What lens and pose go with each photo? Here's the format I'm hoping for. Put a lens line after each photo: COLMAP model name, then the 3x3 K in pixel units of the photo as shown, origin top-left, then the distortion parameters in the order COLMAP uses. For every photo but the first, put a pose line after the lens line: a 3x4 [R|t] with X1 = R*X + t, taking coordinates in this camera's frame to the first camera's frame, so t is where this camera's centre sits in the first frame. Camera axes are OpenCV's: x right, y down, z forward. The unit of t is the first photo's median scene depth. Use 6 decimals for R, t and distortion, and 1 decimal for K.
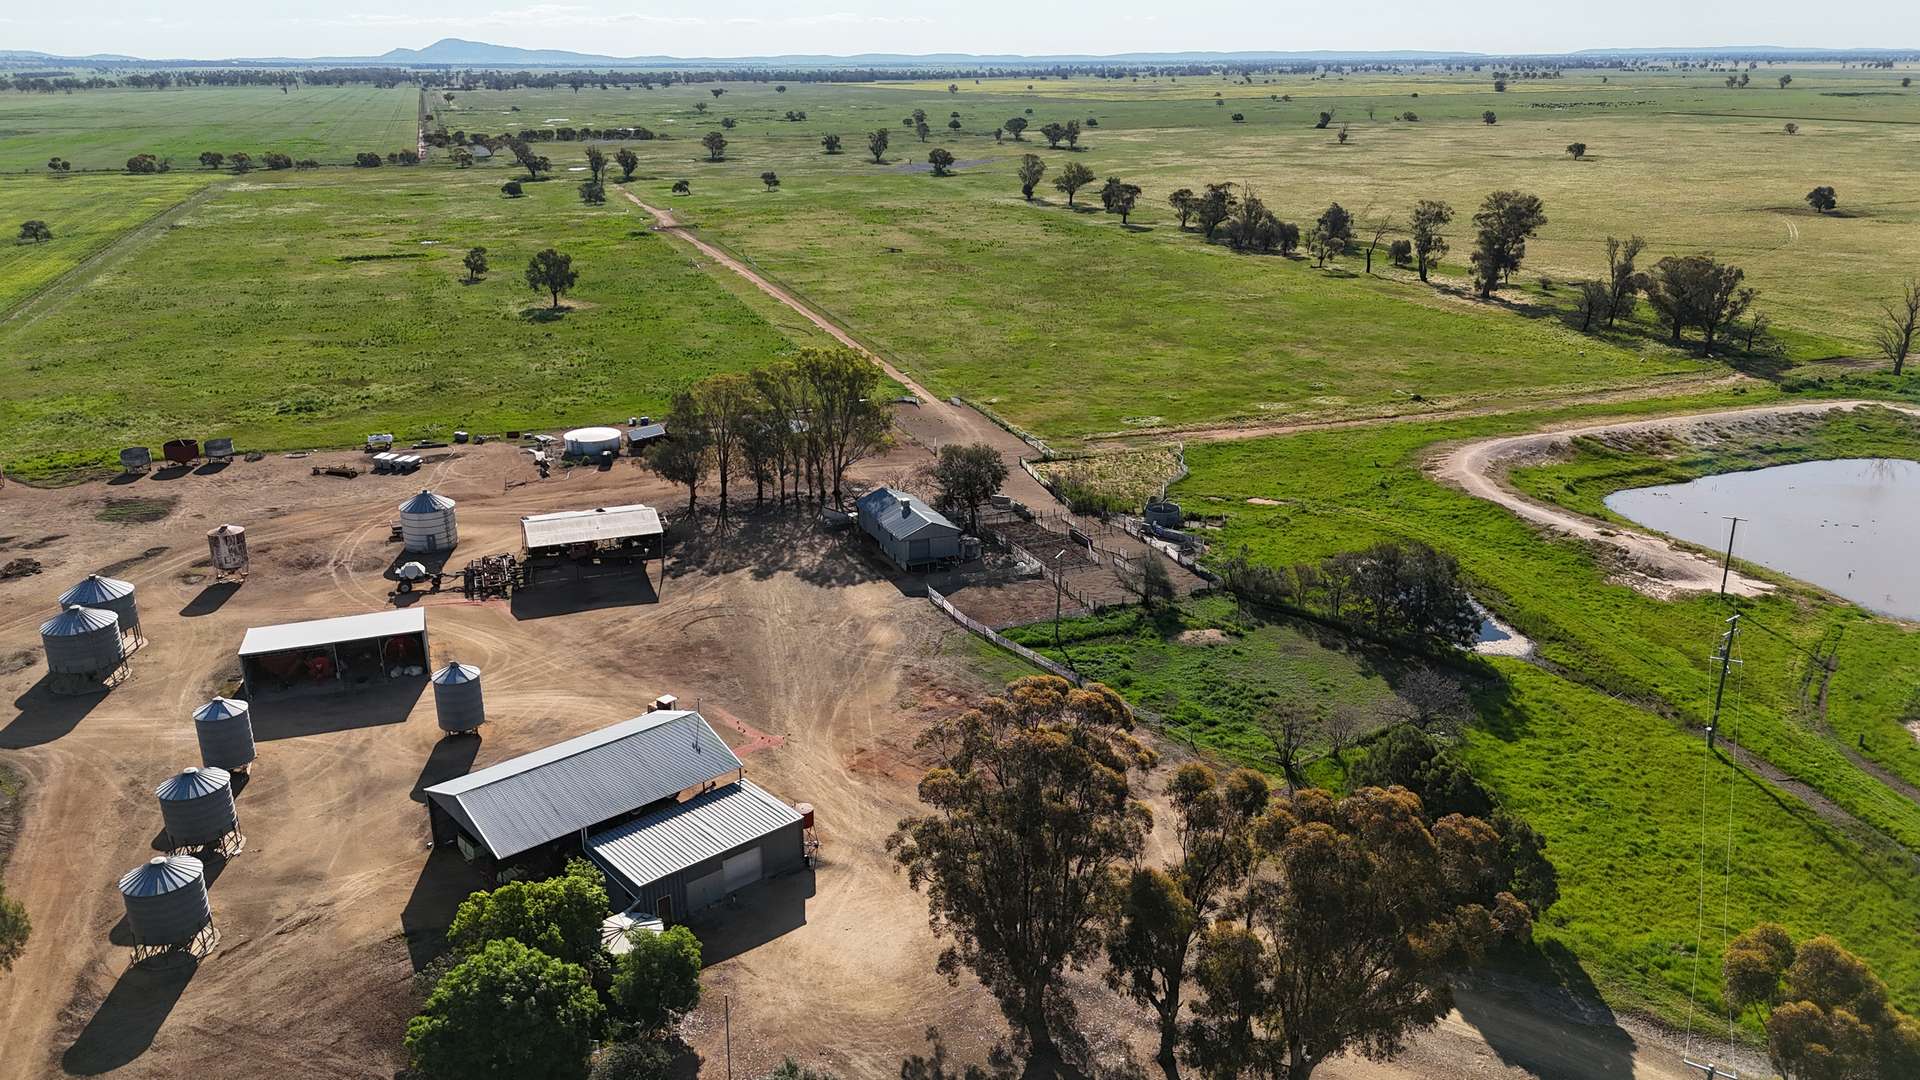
lens RADIAL K [[1399.1, 0, 960.9], [0, 1399.1, 542.8], [0, 0, 1]] dist [0.042095, -0.039372]
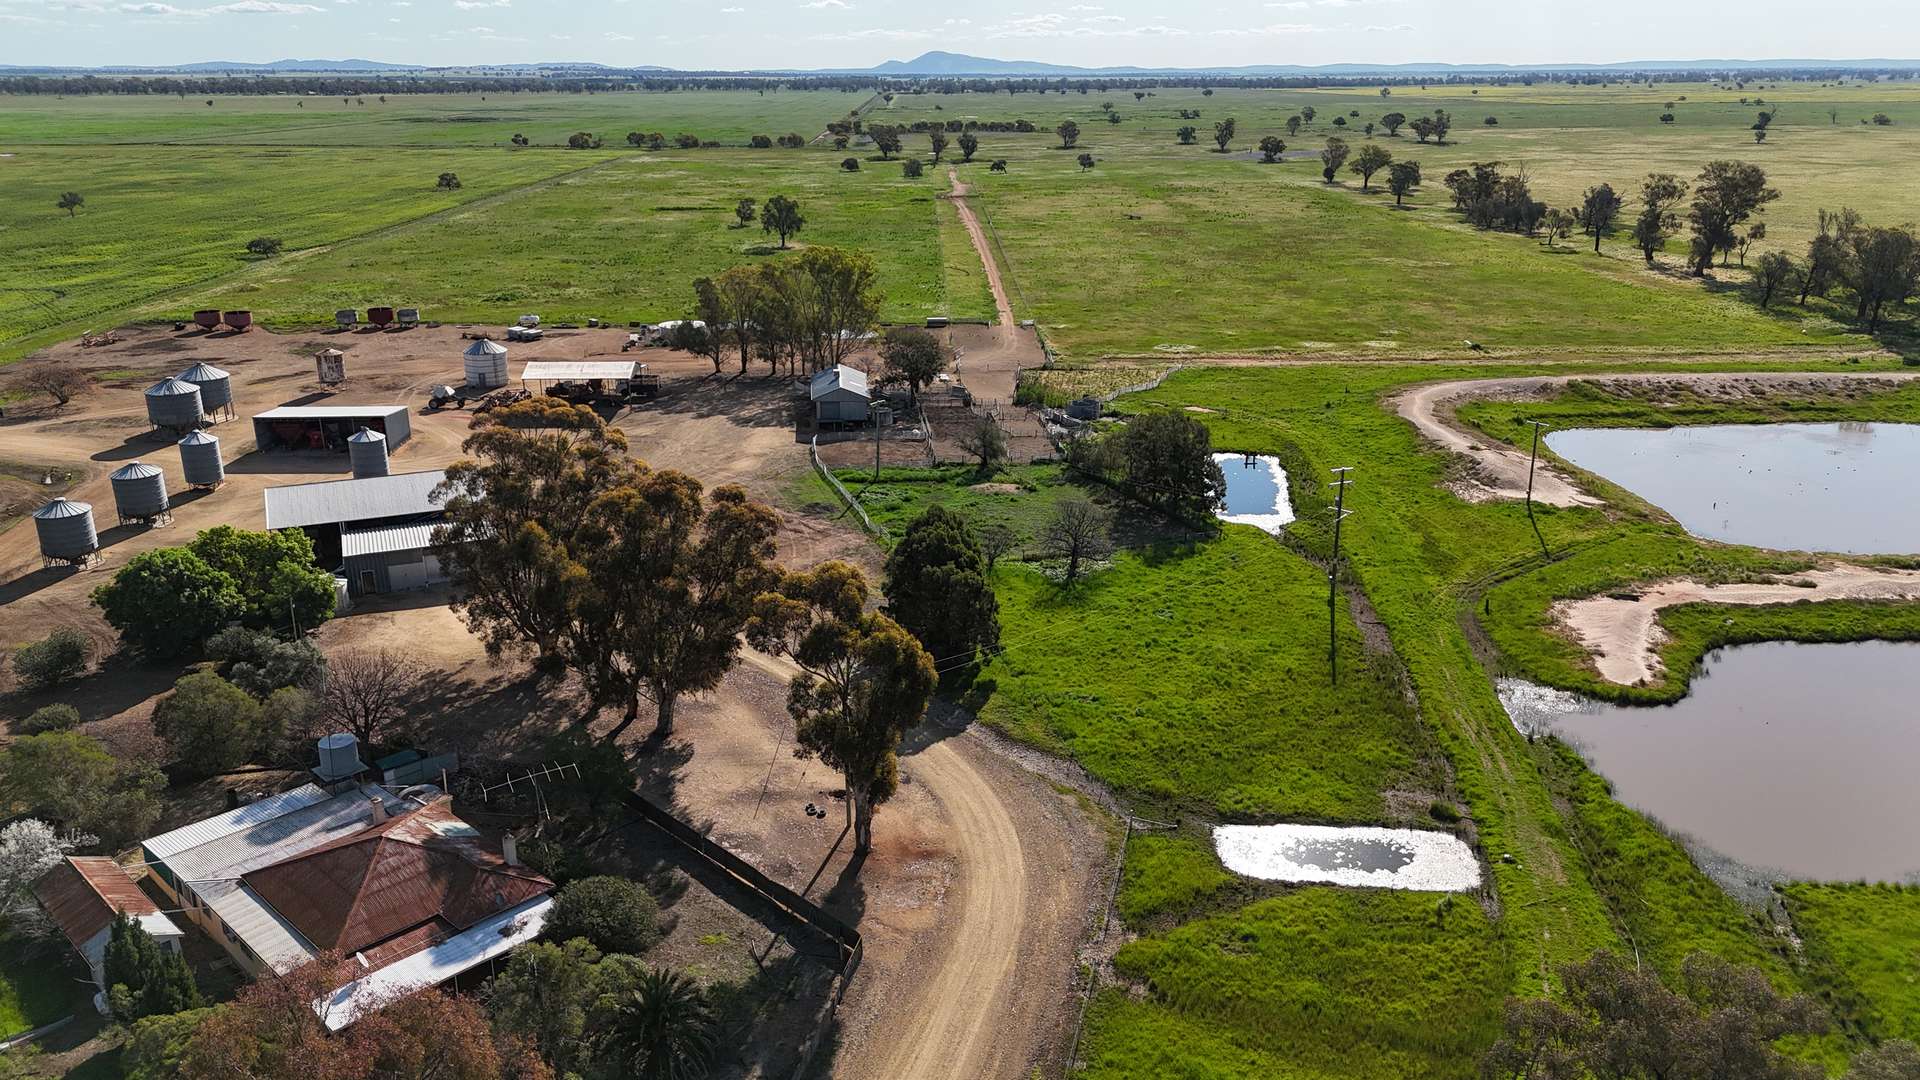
lens RADIAL K [[1399.1, 0, 957.0], [0, 1399.1, 534.0], [0, 0, 1]] dist [0.042095, -0.039372]
pose [[0.950272, 0.099725, -0.295023, 0.198678], [-0.103400, 0.994635, 0.003158, 0.043443], [0.293755, 0.027504, 0.955485, -0.032237]]
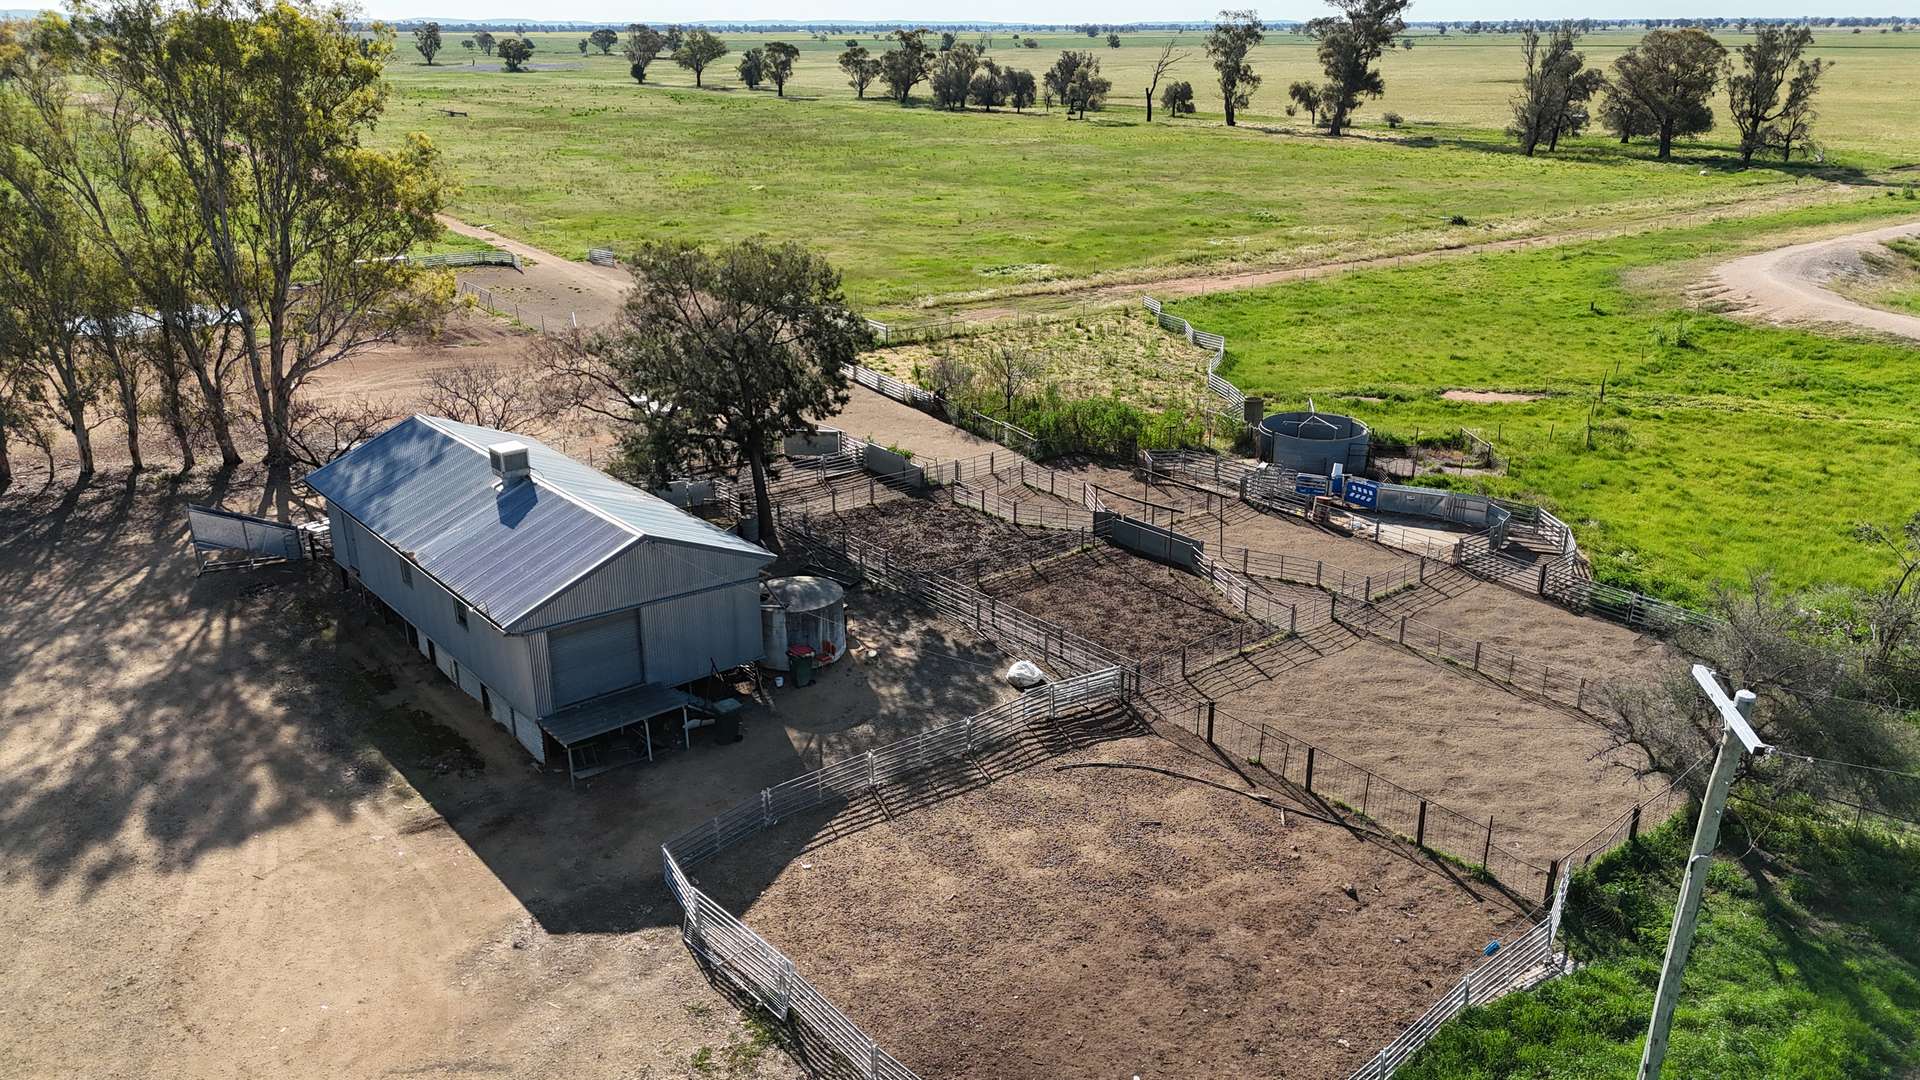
lens RADIAL K [[1399.1, 0, 976.2], [0, 1399.1, 532.6], [0, 0, 1]] dist [0.042095, -0.039372]
pose [[0.957441, -0.090451, 0.274090, -0.014846], [0.087135, 0.995901, 0.024276, -0.007456], [-0.275162, 0.000640, 0.961398, 0.363796]]
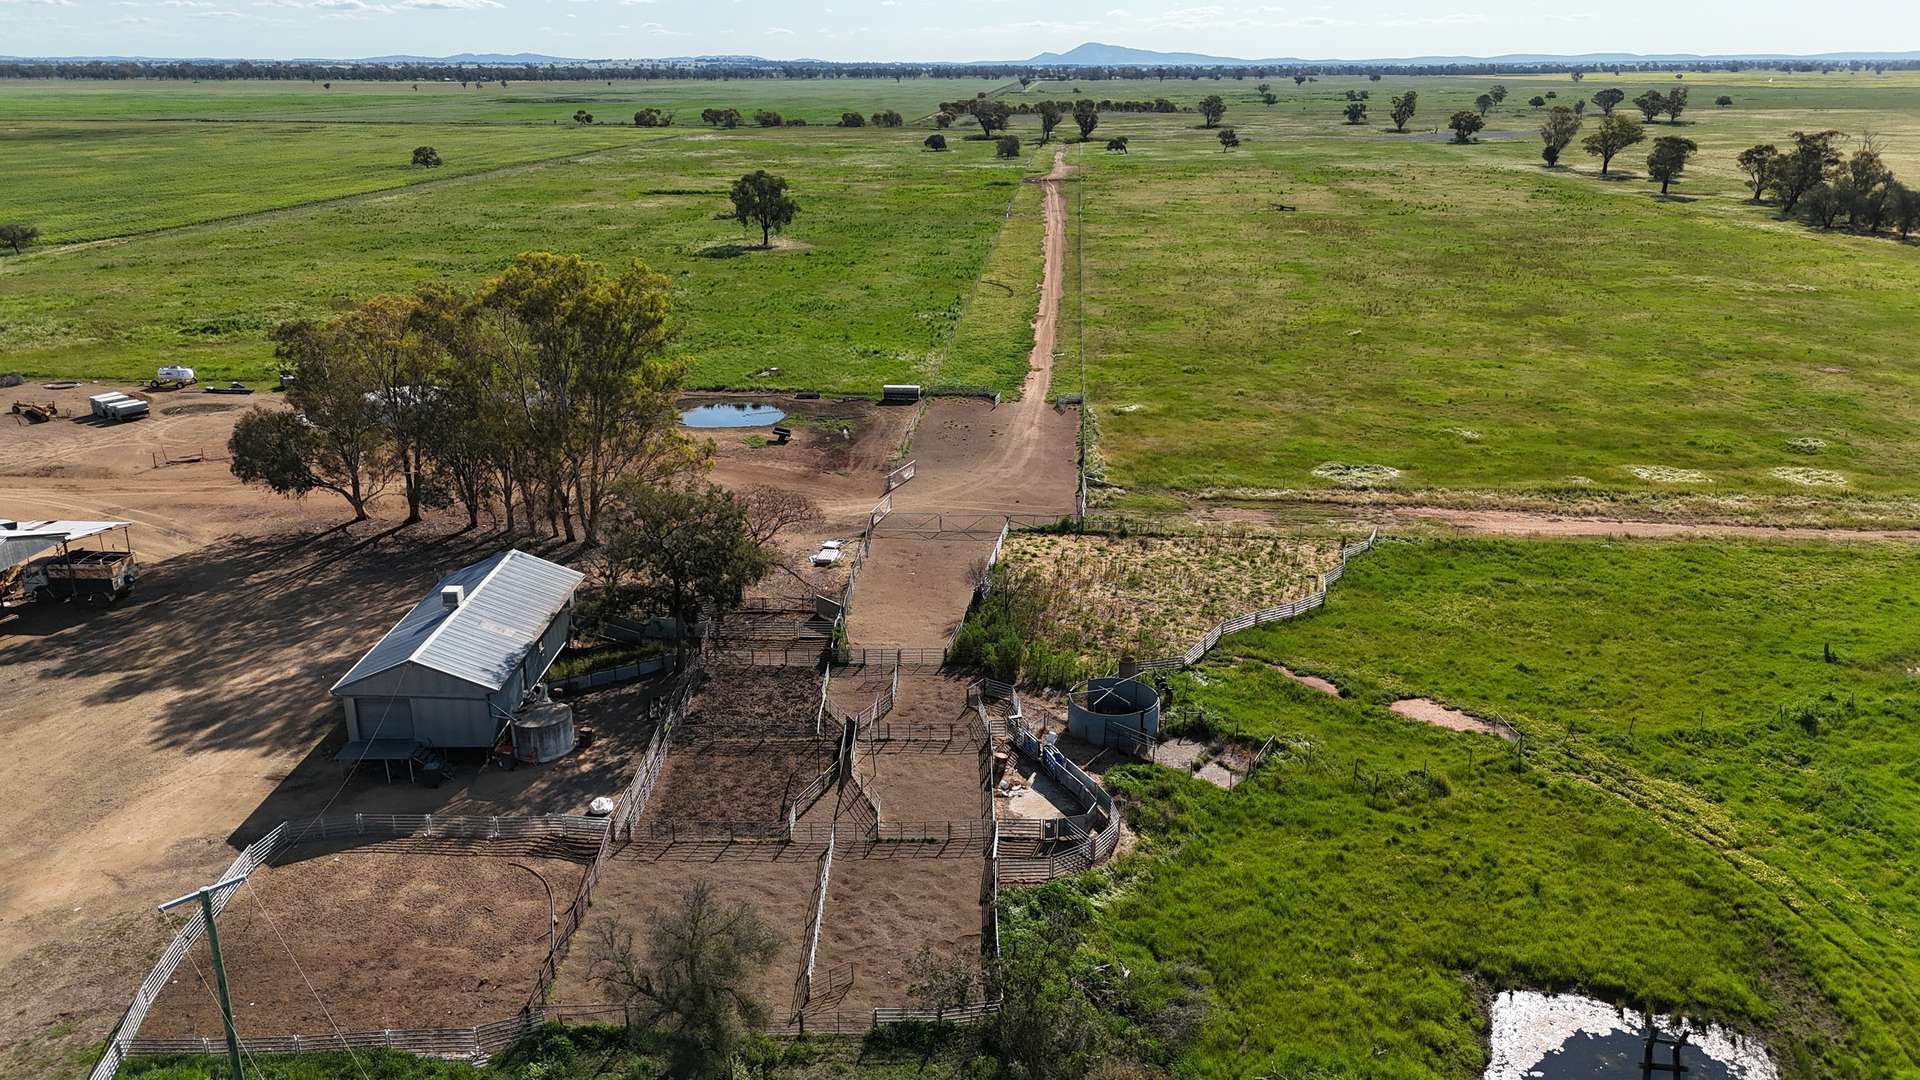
lens RADIAL K [[1399.1, 0, 957.4], [0, 1399.1, 536.5], [0, 0, 1]] dist [0.042095, -0.039372]
pose [[0.912619, 0.132261, -0.386824, 0.130999], [-0.134679, 0.990667, 0.020981, -0.037380], [0.385989, 0.032950, 0.921915, 0.320647]]
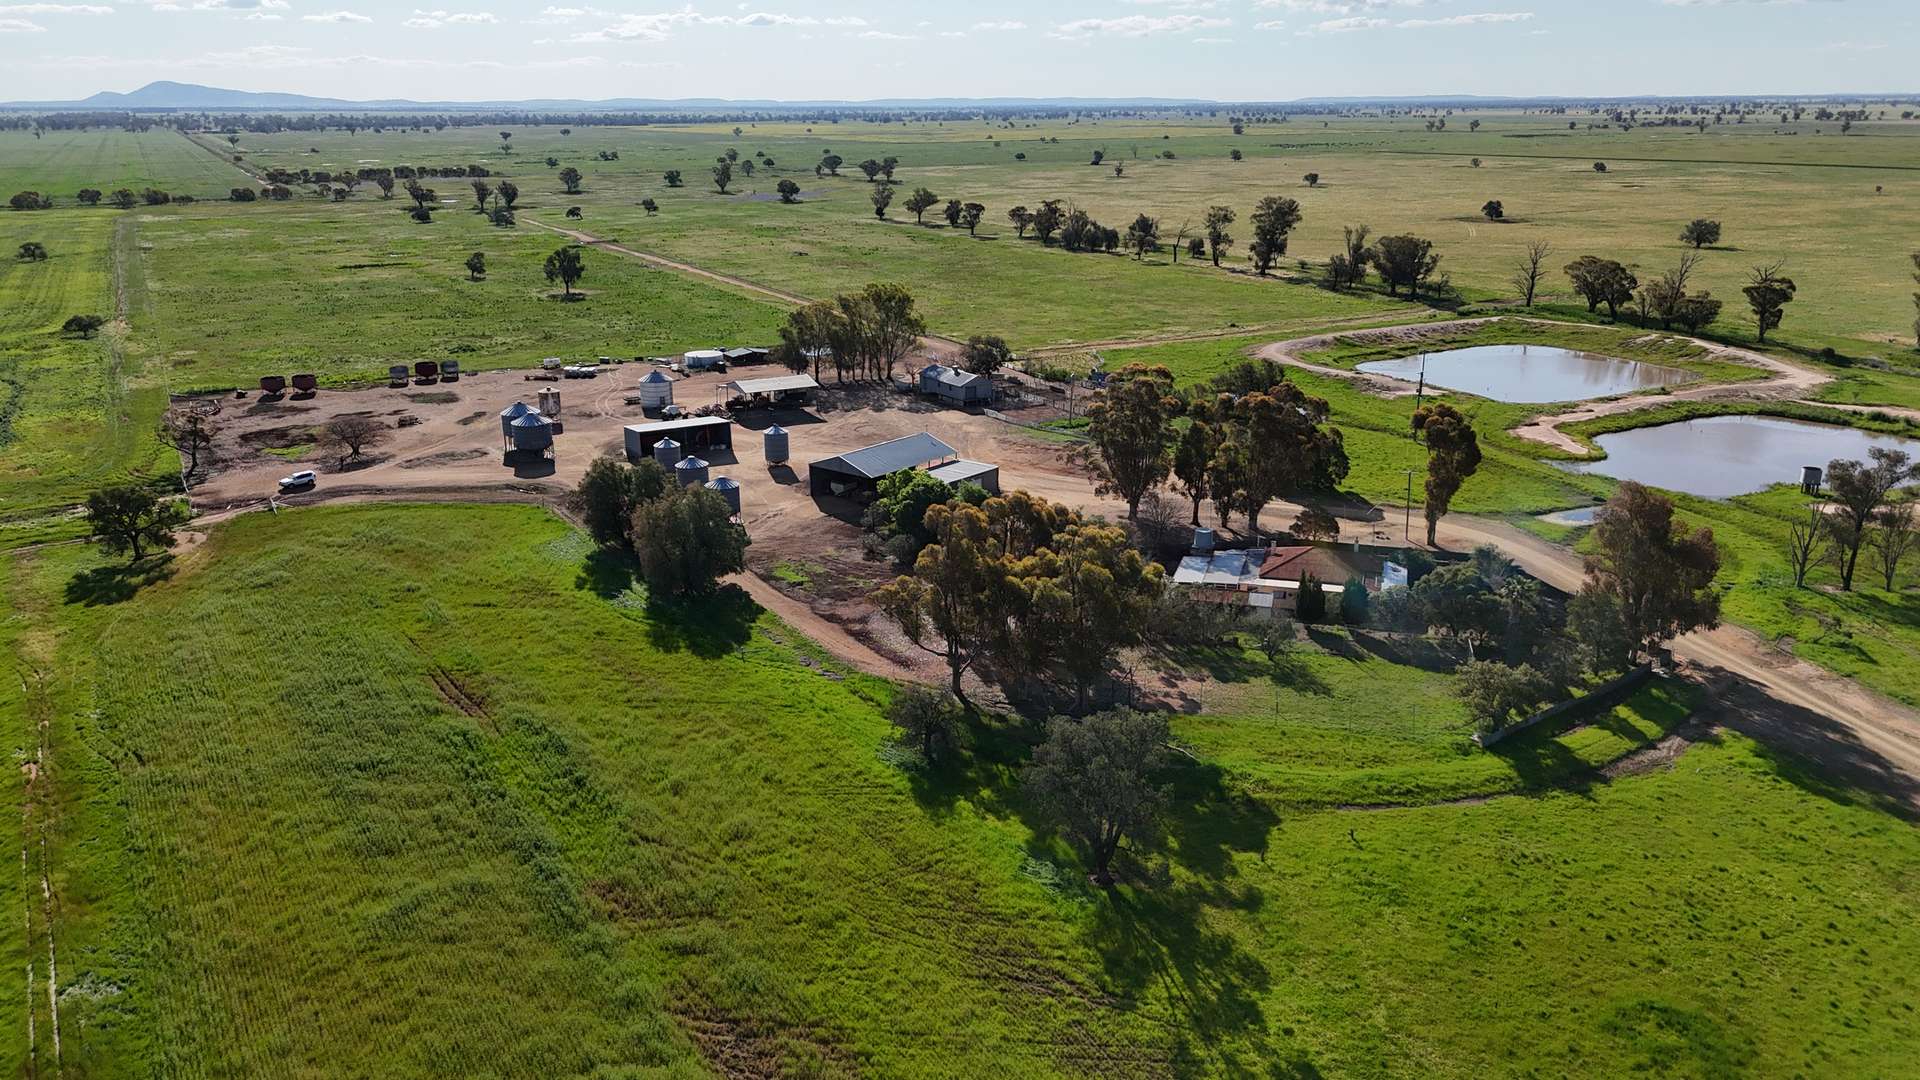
lens RADIAL K [[1399.1, 0, 962.8], [0, 1399.1, 546.0], [0, 0, 1]] dist [0.042095, -0.039372]
pose [[0.985912, -0.049051, 0.159914, -0.148266], [0.053356, 0.998317, -0.022737, 0.105790], [-0.158529, 0.030949, 0.986869, -0.298280]]
